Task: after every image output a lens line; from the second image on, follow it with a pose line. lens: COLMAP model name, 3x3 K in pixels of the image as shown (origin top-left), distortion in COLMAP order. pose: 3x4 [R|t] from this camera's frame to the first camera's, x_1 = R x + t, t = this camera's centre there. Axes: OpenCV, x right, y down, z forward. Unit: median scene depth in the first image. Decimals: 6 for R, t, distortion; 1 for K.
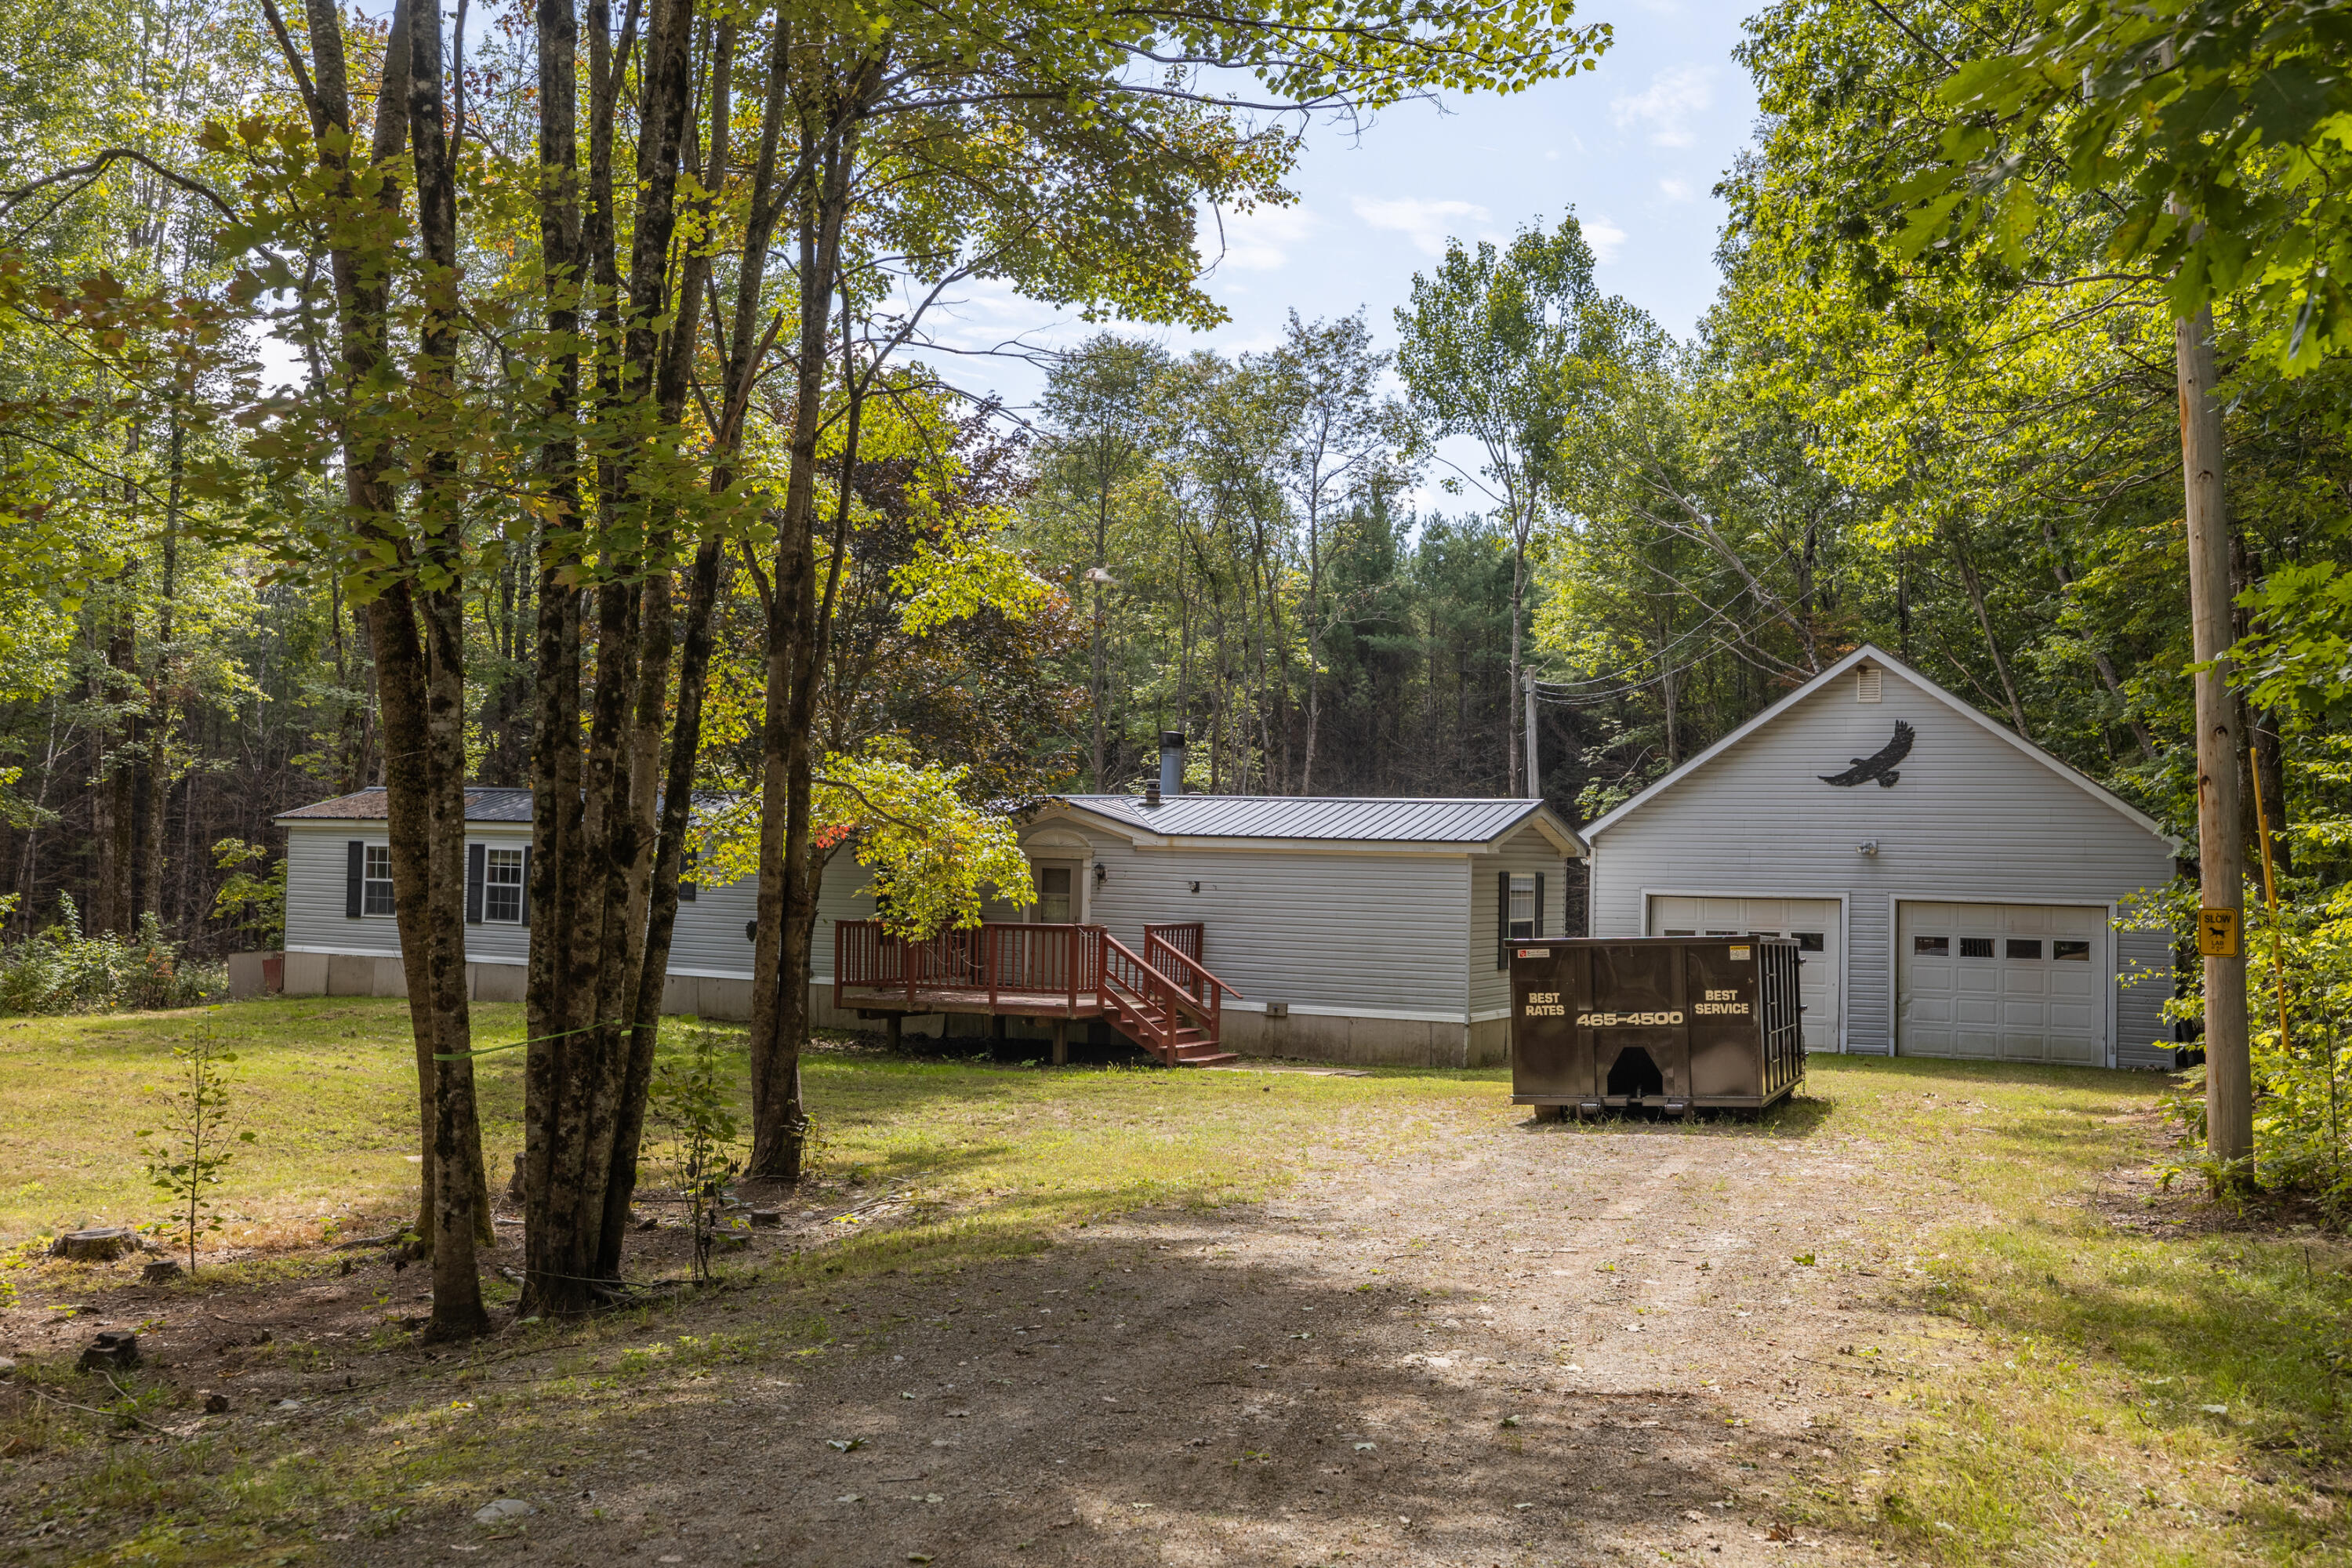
lens RADIAL K [[2343.7, 0, 1176.0], [0, 2343.7, 784.0], [0, 0, 1]] dist [-0.003527, -0.000830]
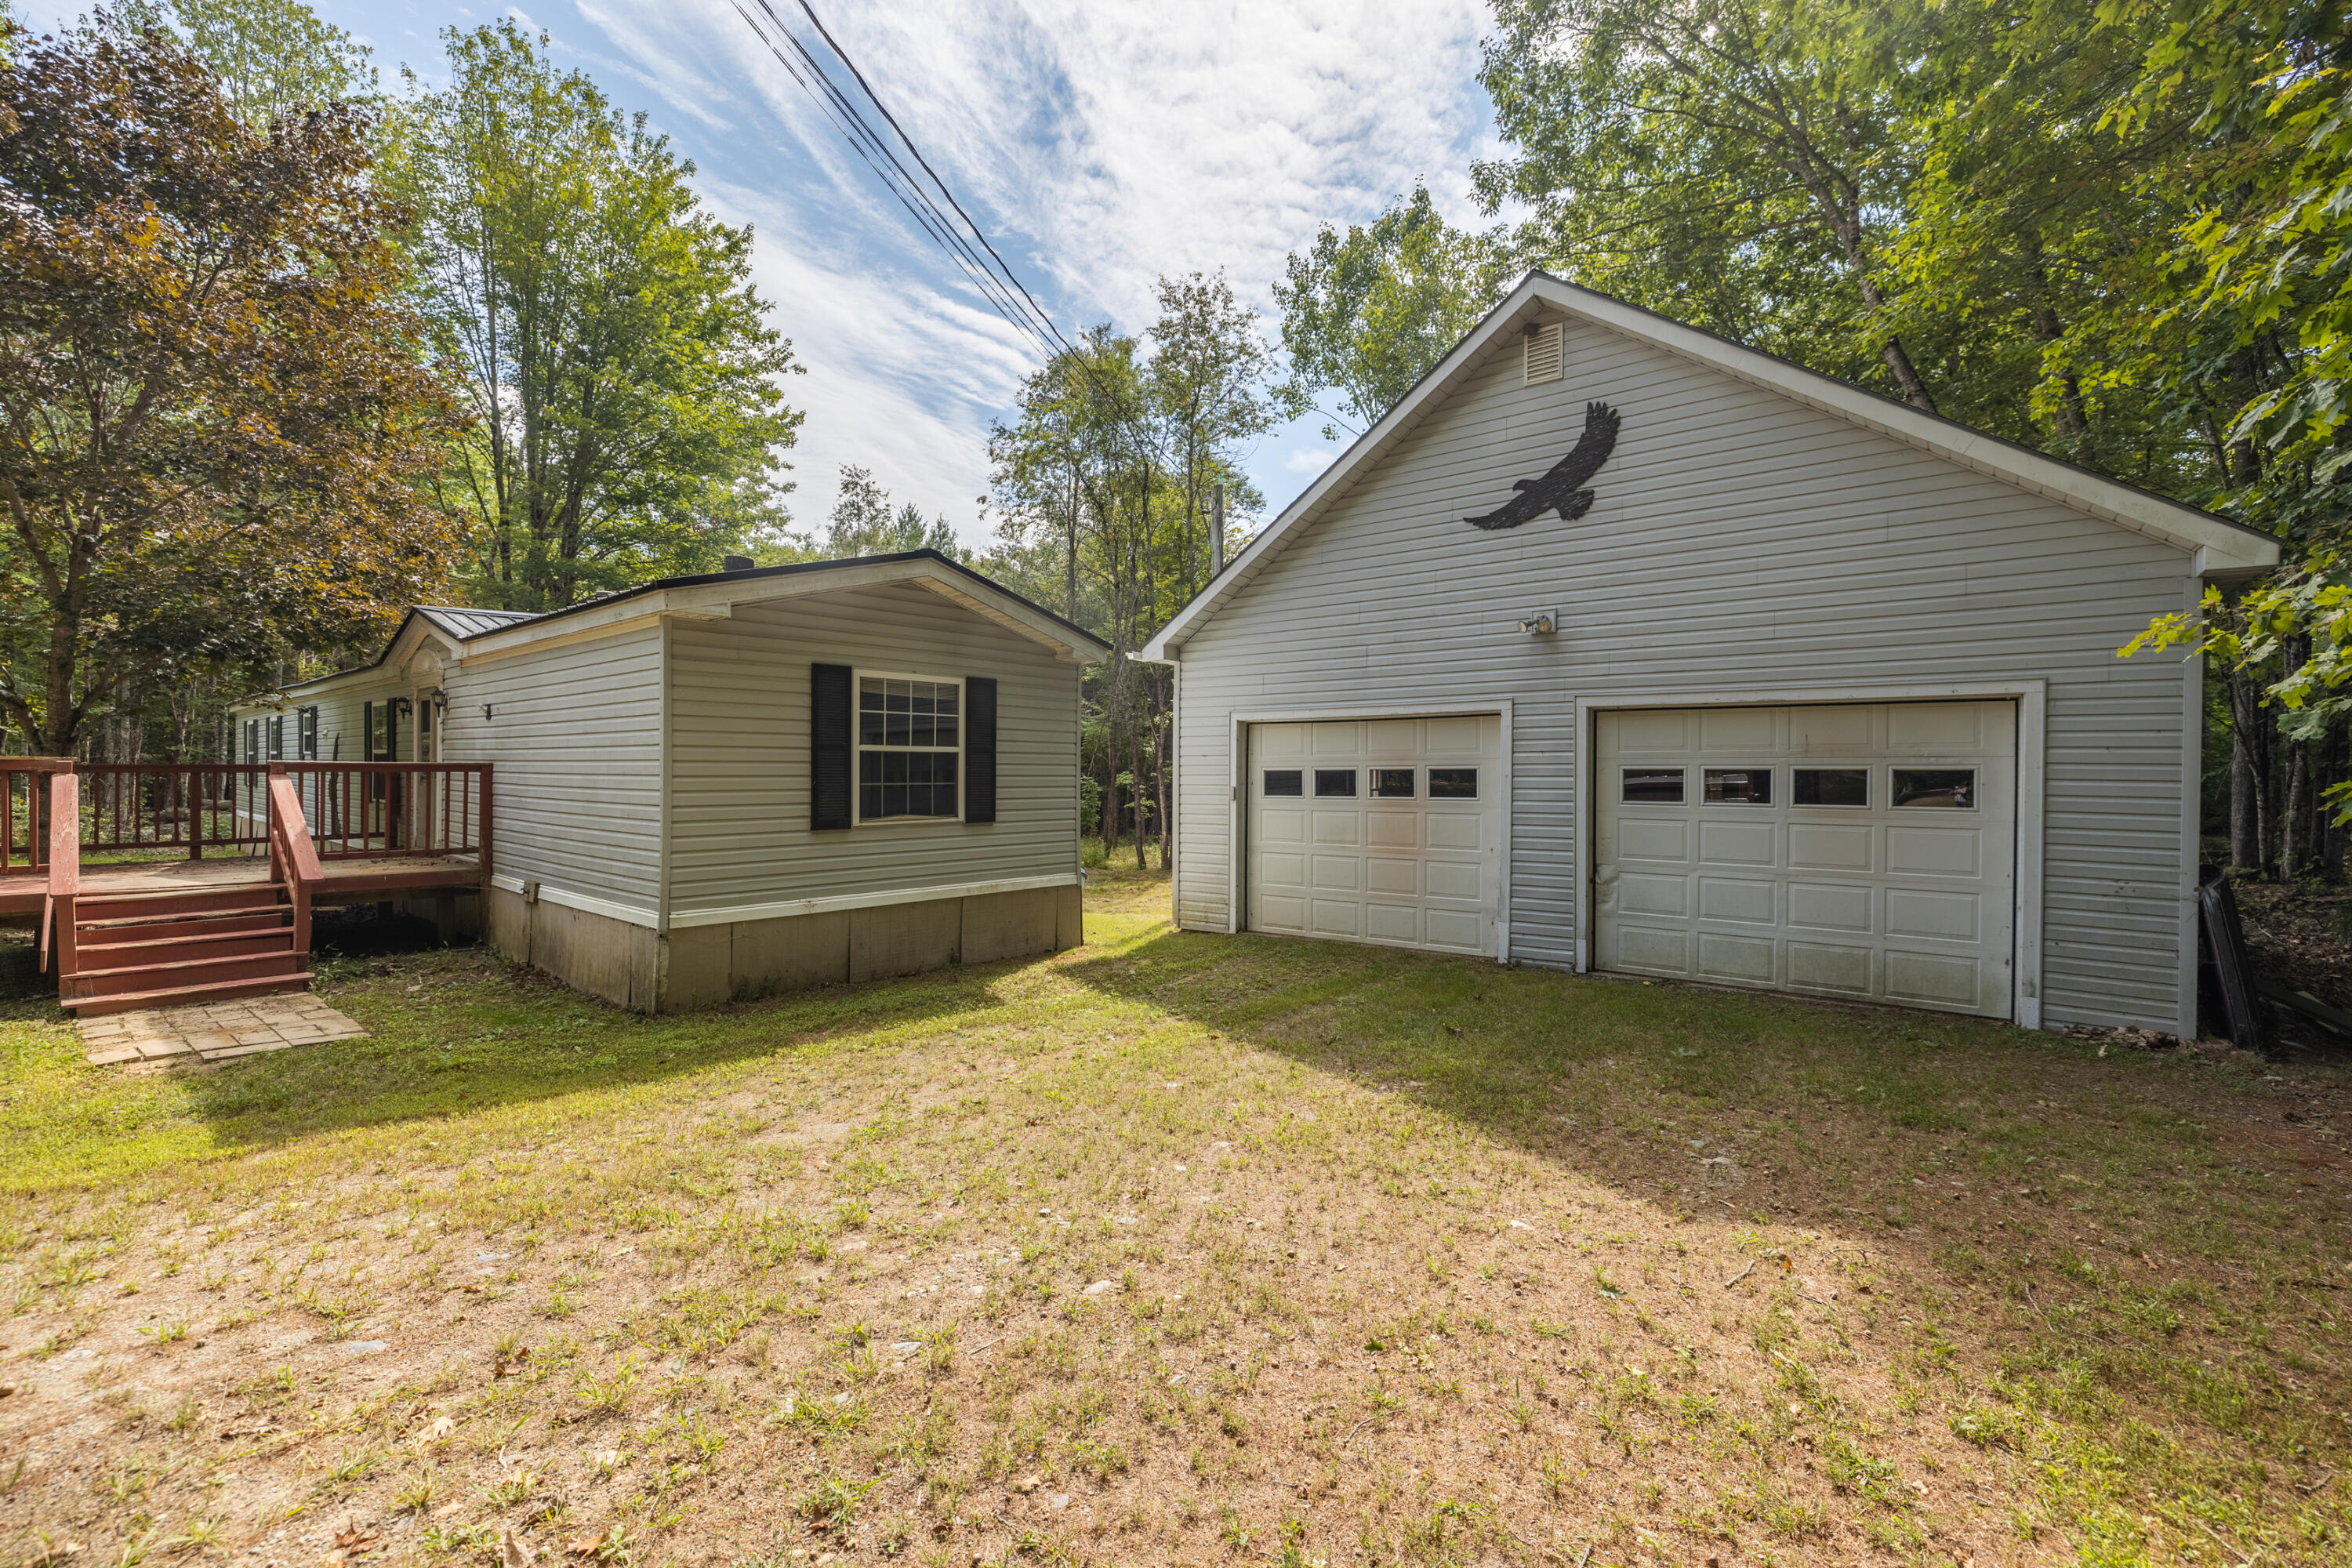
lens RADIAL K [[1028.2, 0, 1176.0], [0, 1028.2, 784.0], [0, 0, 1]] dist [-0.000787, -0.000084]
pose [[0.971173, -0.013739, -0.237979, 0.266792], [0.024200, 0.998862, 0.041091, 0.055192], [0.237144, -0.045666, 0.970401, 0.720401]]
